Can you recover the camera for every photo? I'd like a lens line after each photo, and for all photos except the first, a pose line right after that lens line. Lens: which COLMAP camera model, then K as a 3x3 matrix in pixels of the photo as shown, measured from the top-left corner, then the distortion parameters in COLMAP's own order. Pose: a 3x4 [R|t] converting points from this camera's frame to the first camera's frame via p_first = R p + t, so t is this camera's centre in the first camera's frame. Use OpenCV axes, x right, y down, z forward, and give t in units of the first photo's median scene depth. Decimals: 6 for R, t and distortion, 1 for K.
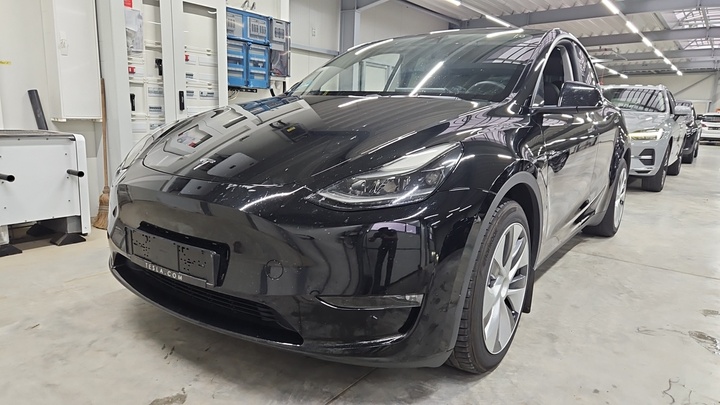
lens RADIAL K [[478.4, 0, 361.7], [0, 478.4, 204.4], [0, 0, 1]] dist [0.004809, -0.005491]
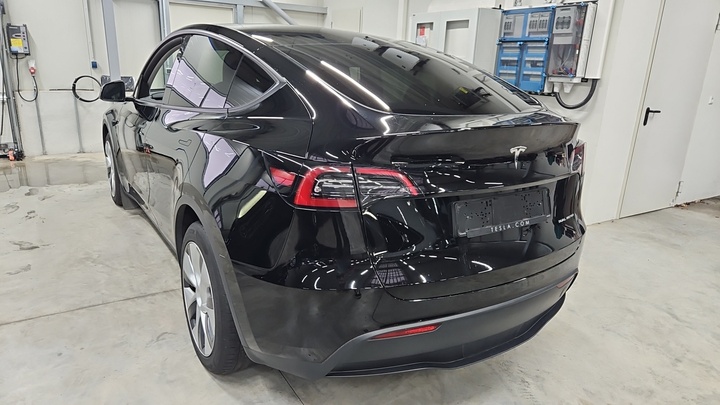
lens RADIAL K [[478.4, 0, 361.7], [0, 478.4, 204.4], [0, 0, 1]] dist [0.004809, -0.005491]
pose [[-0.350085, 0.213414, -0.912083, 0.759829], [-0.233371, 0.923127, 0.305573, -0.250619], [0.907182, 0.319830, -0.273368, 1.038568]]
